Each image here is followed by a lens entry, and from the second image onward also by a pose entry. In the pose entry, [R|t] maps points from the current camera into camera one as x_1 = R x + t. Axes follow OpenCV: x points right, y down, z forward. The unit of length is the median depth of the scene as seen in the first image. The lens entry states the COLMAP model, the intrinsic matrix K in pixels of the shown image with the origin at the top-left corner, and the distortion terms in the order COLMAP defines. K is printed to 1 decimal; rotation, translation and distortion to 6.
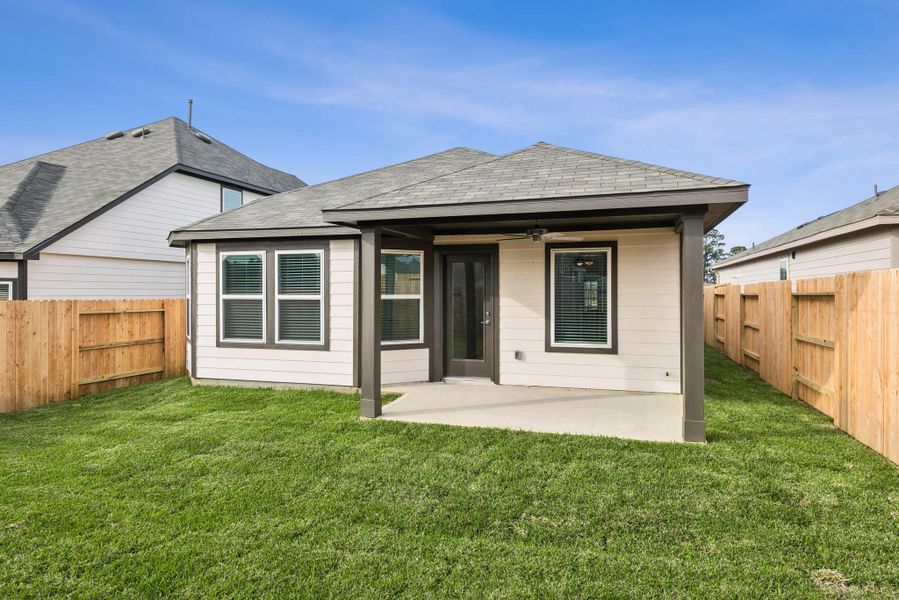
lens RADIAL K [[572.1, 0, 449.5], [0, 572.1, 300.0], [0, 0, 1]] dist [0.016427, -0.000259]
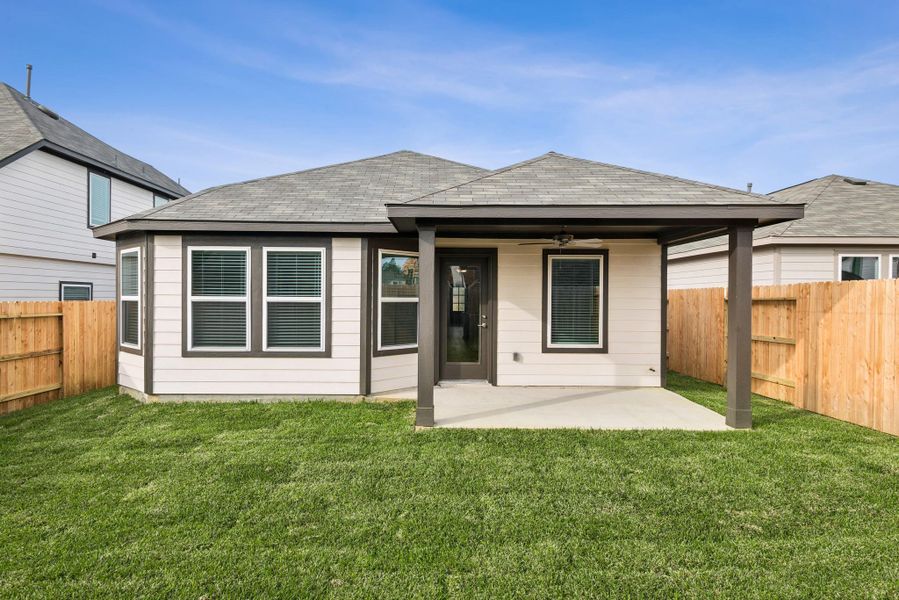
lens RADIAL K [[546.3, 0, 449.5], [0, 546.3, 300.0], [0, 0, 1]] dist [0.012443, 0.000428]
pose [[0.948345, 0.005612, 0.317191, -0.306744], [-0.002904, 0.999955, -0.009009, 0.003278], [-0.317228, 0.007623, 0.948319, 0.102942]]
